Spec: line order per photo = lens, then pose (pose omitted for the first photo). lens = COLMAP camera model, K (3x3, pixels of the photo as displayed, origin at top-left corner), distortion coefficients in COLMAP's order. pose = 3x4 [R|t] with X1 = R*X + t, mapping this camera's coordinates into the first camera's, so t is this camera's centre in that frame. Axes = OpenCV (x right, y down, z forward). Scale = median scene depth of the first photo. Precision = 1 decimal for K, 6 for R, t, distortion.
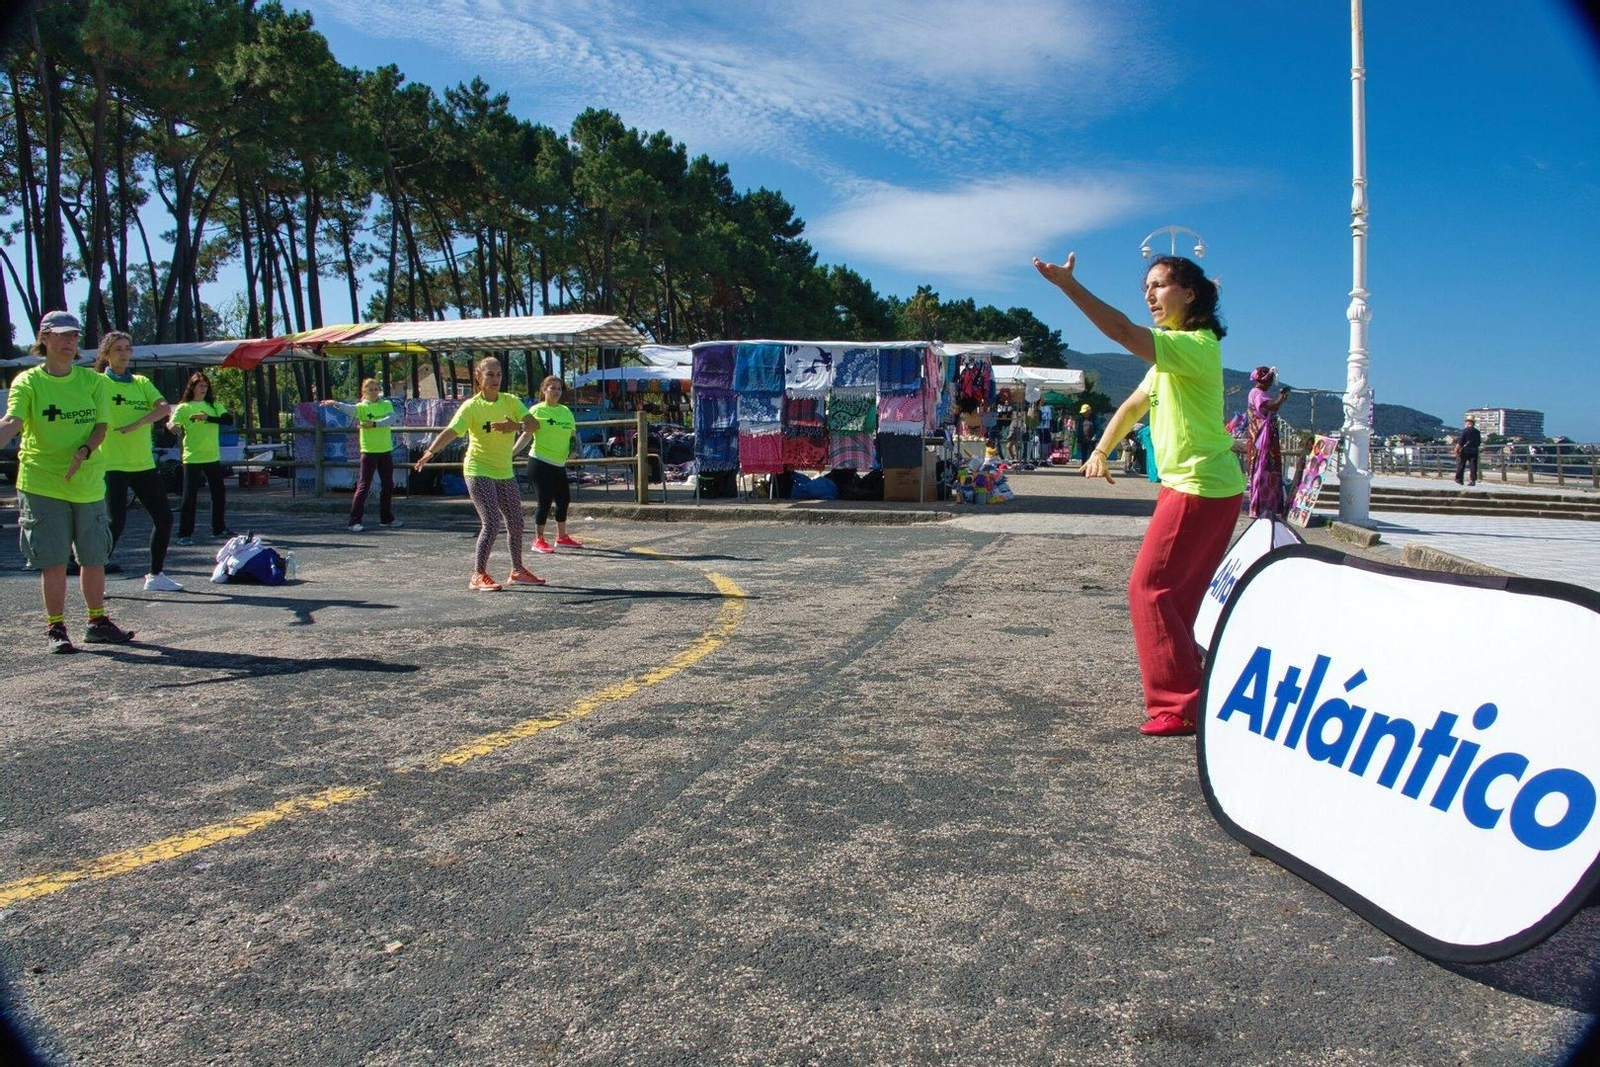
lens RADIAL K [[1157.3, 0, 811.0], [0, 1157.3, 532.9], [0, 0, 1]] dist [-0.188932, 0.055938]
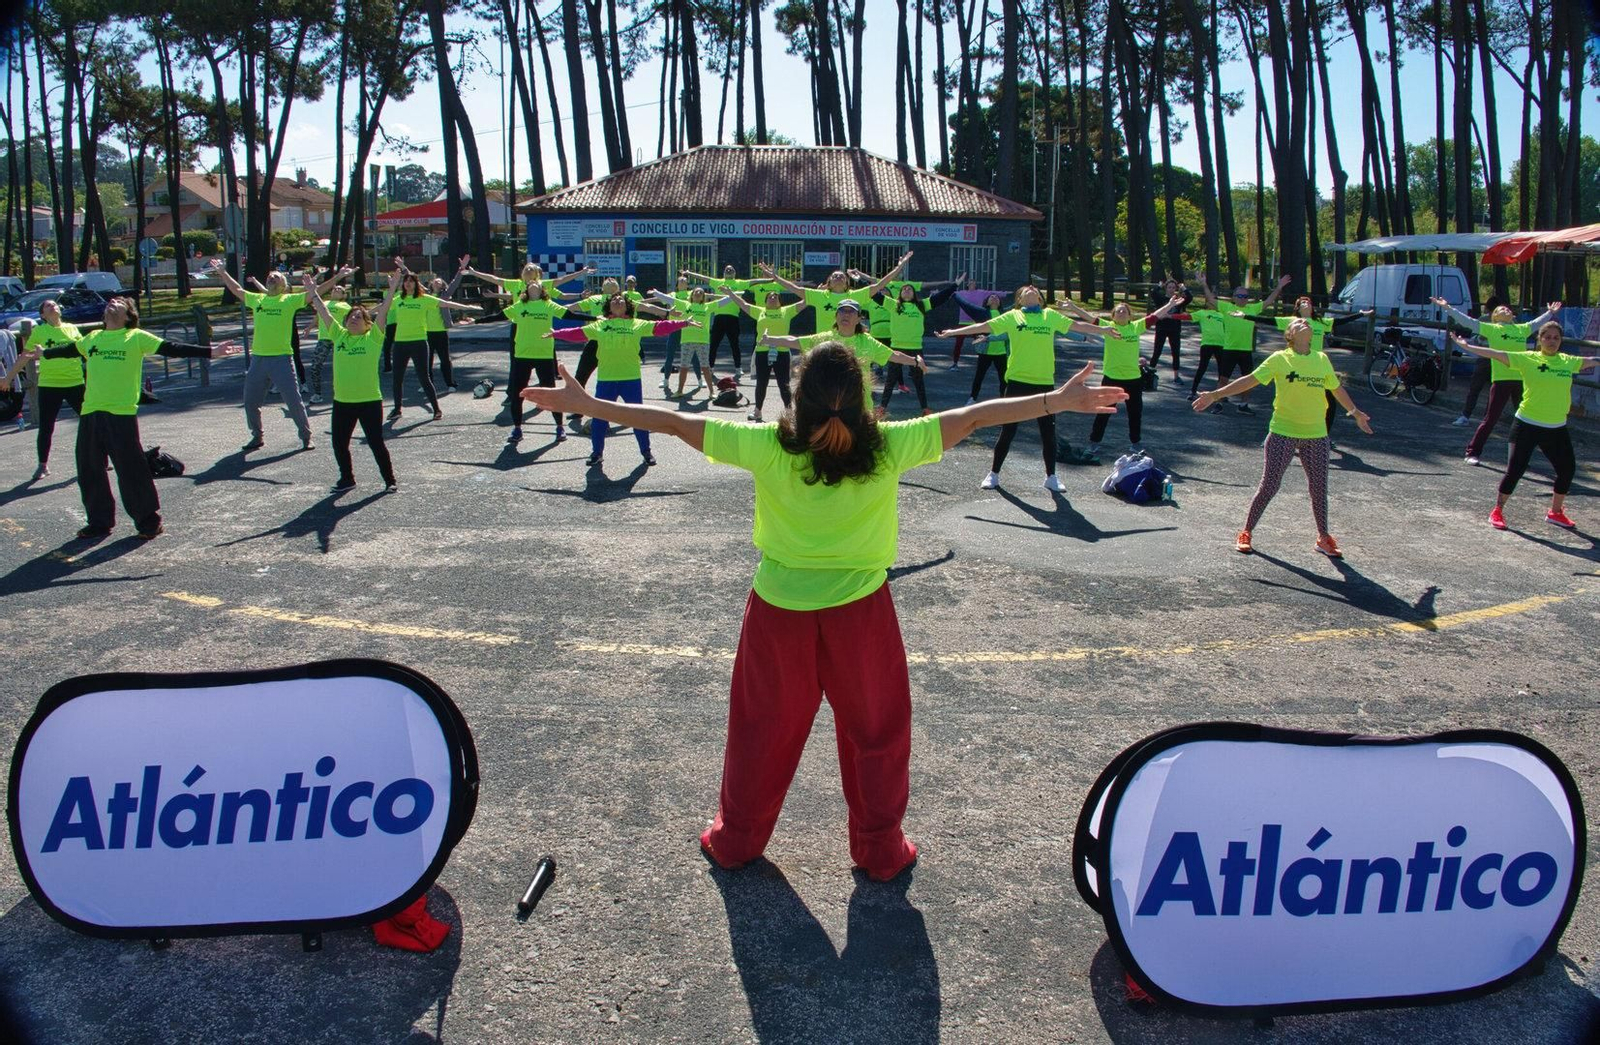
lens RADIAL K [[1157.3, 0, 805.3], [0, 1157.3, 533.3], [0, 0, 1]] dist [-0.188801, 0.056112]
pose [[0.250709, 0.218324, -0.943122, 0.071680], [-0.080101, 0.975575, 0.204544, -0.017901], [0.964743, 0.024264, 0.262073, 0.049874]]
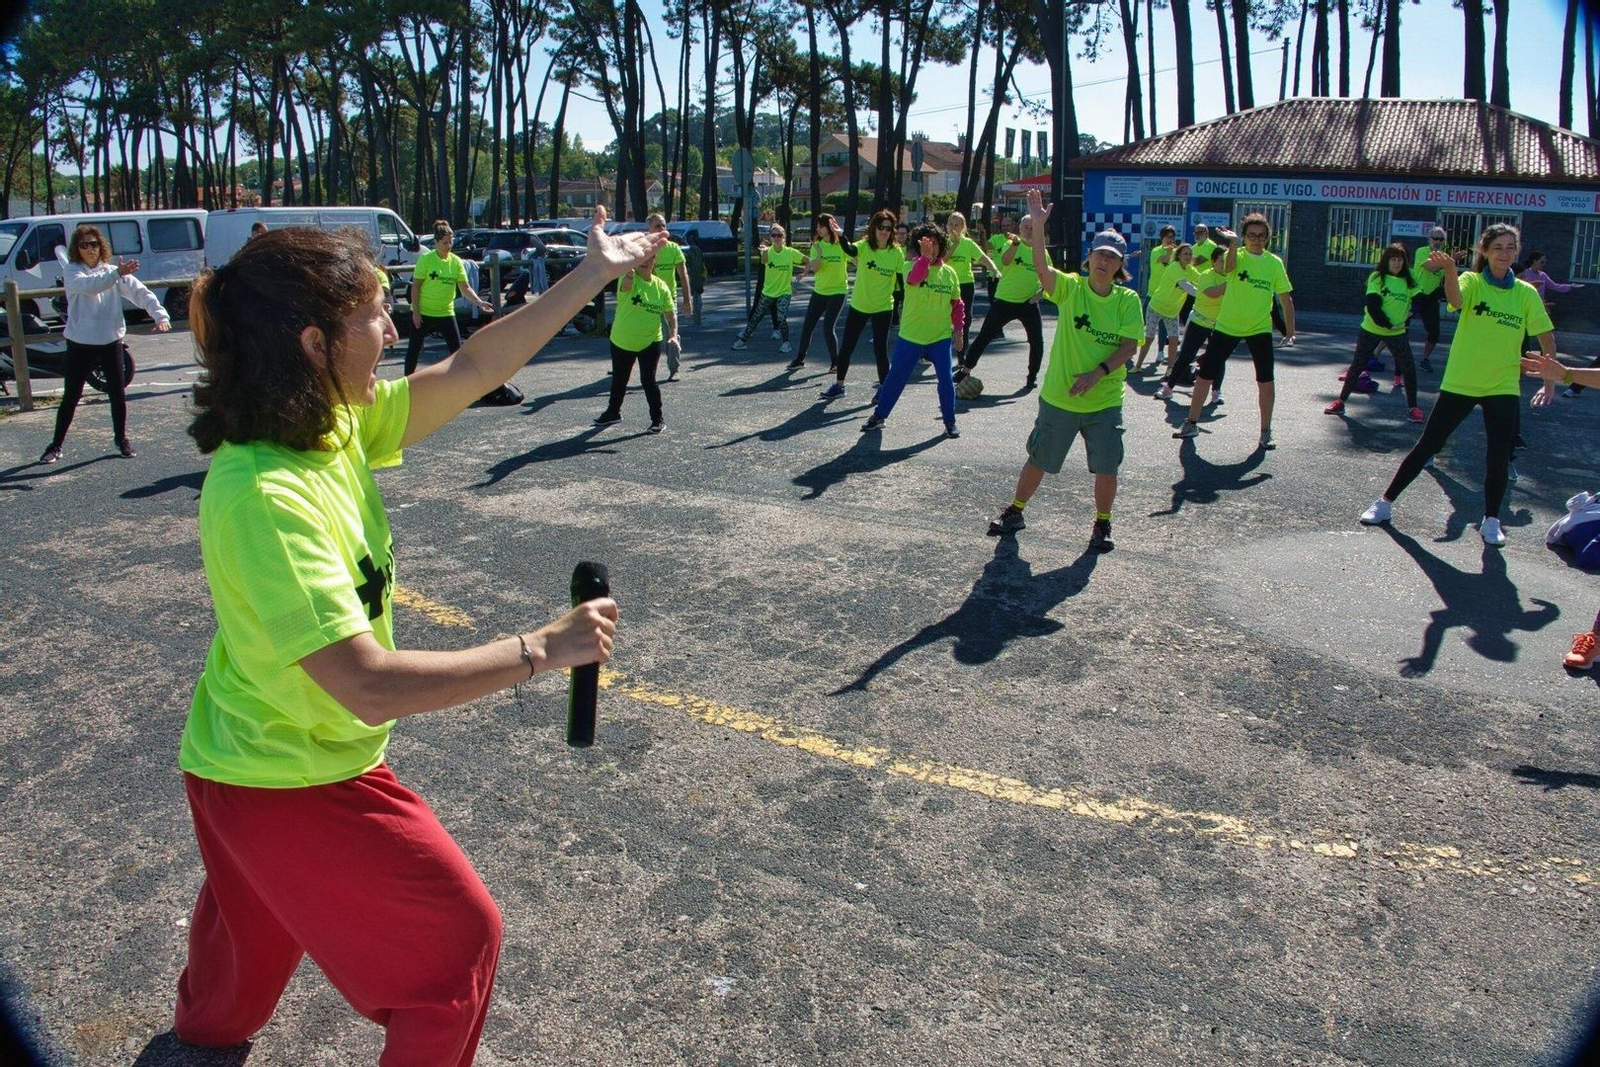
lens RADIAL K [[1157.3, 0, 805.4], [0, 1157.3, 533.7], [0, 0, 1]] dist [-0.188932, 0.055938]
pose [[-0.304540, 0.237376, -0.922447, 0.041990], [-0.074929, 0.959477, 0.271642, -0.016825], [0.949548, 0.151844, -0.274413, 0.094074]]
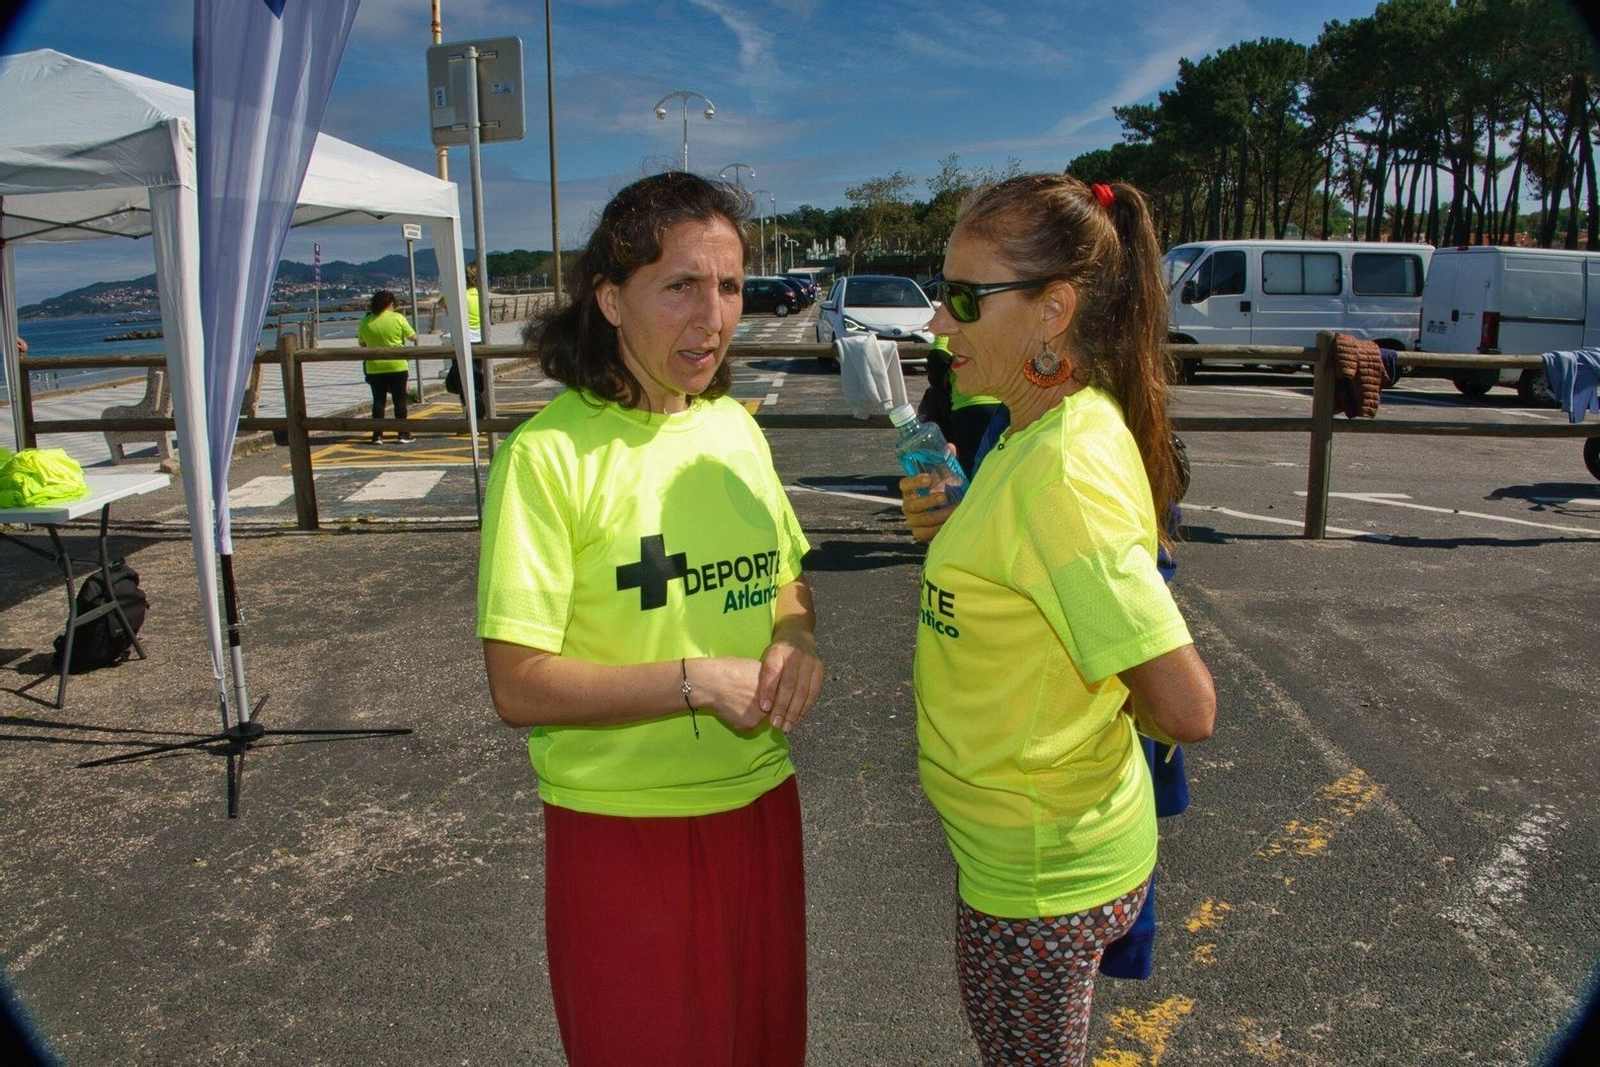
lens RADIAL K [[1157.3, 0, 809.0], [0, 1157.3, 535.4], [0, 0, 1]] dist [-0.188932, 0.055938]
pose [[-0.976121, 0.048746, -0.211686, -0.039301], [-0.013679, 0.958769, 0.283857, -0.012752], [0.216795, 0.279975, -0.935208, 0.031117]]
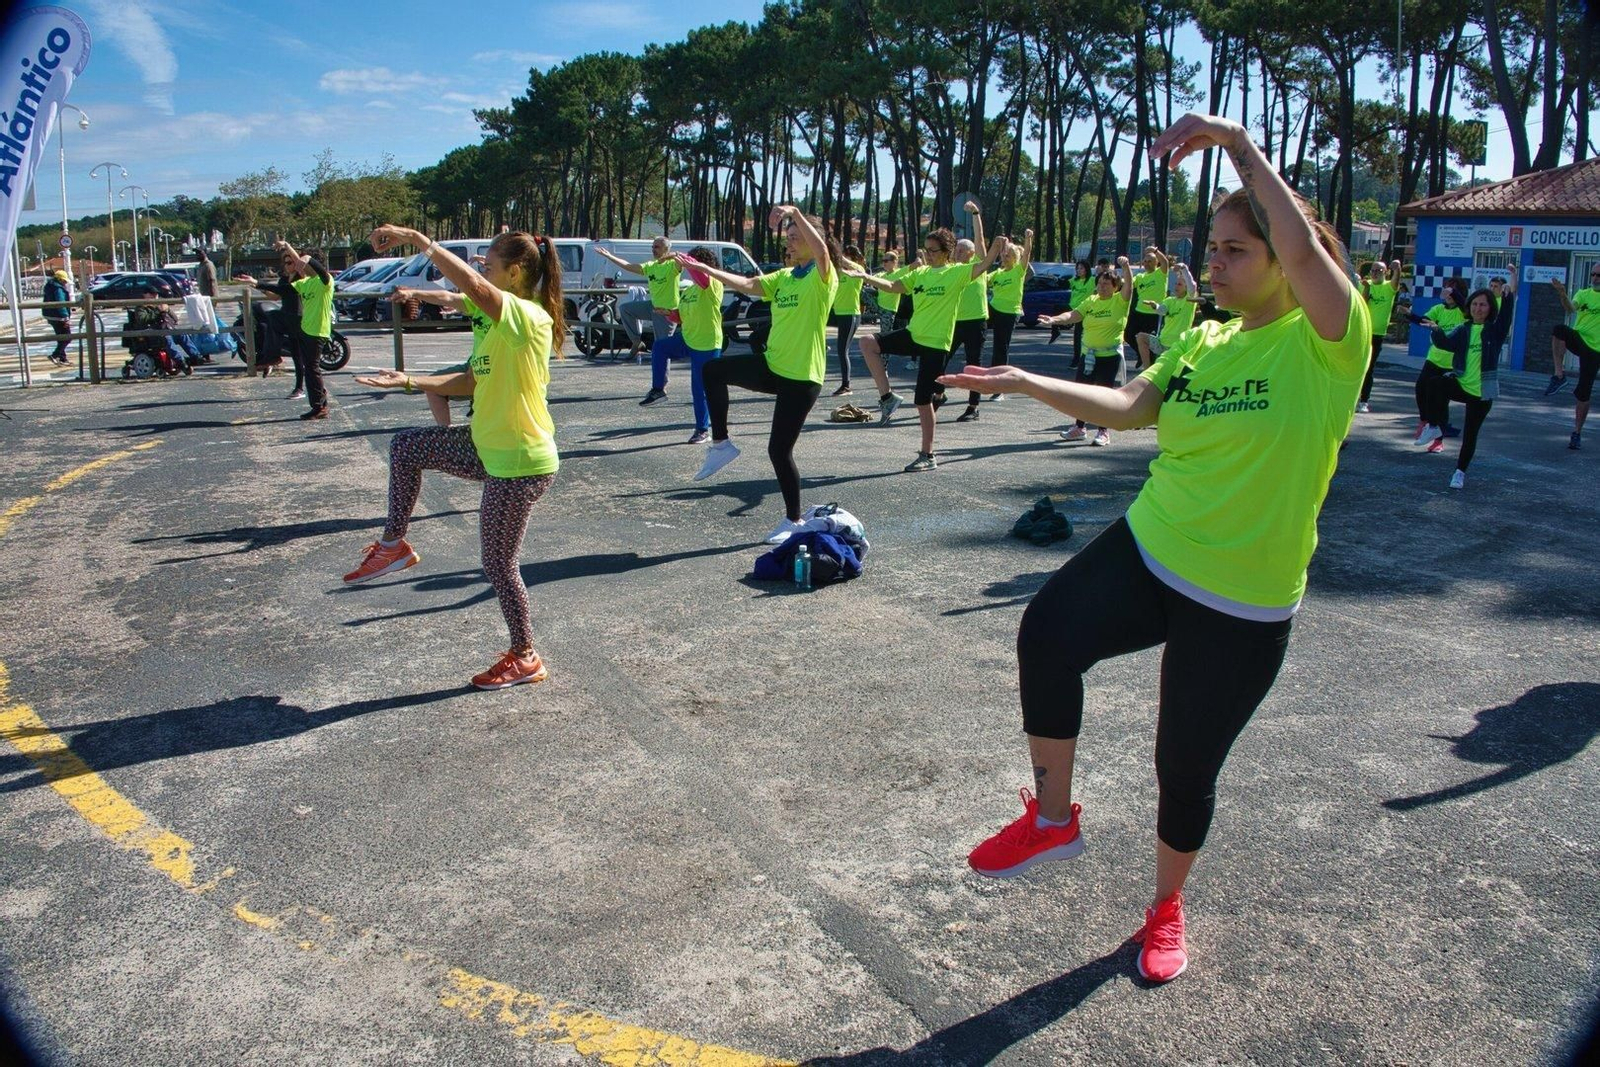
lens RADIAL K [[1157.3, 0, 807.1], [0, 1157.3, 531.2], [0, 0, 1]] dist [-0.188932, 0.055938]
pose [[-0.747194, 0.131394, -0.651488, -0.004024], [-0.066221, 0.960665, 0.269699, -0.024086], [0.661298, 0.244660, -0.709102, 0.204791]]
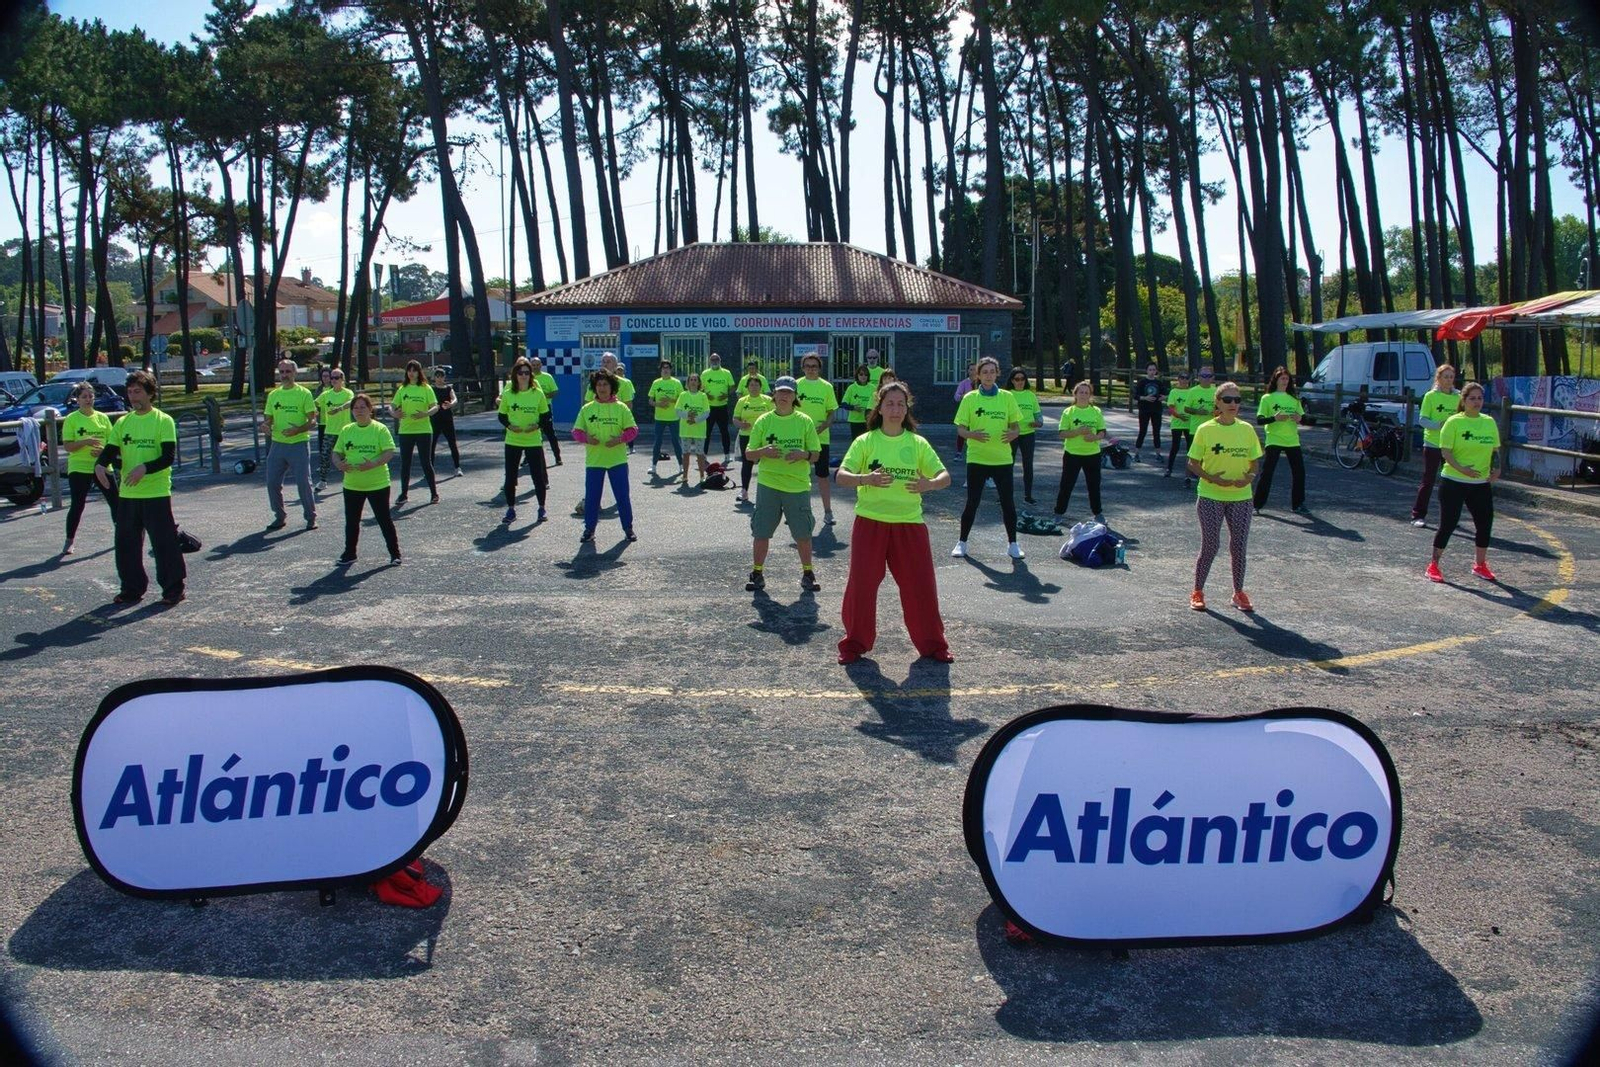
lens RADIAL K [[1157.3, 0, 804.1], [0, 1157.3, 534.8], [0, 0, 1]] dist [-0.188932, 0.055938]
pose [[0.250607, 0.140036, -0.957907, 0.084111], [-0.066483, 0.989636, 0.127281, -0.016813], [0.965803, 0.031787, 0.257320, 0.050747]]
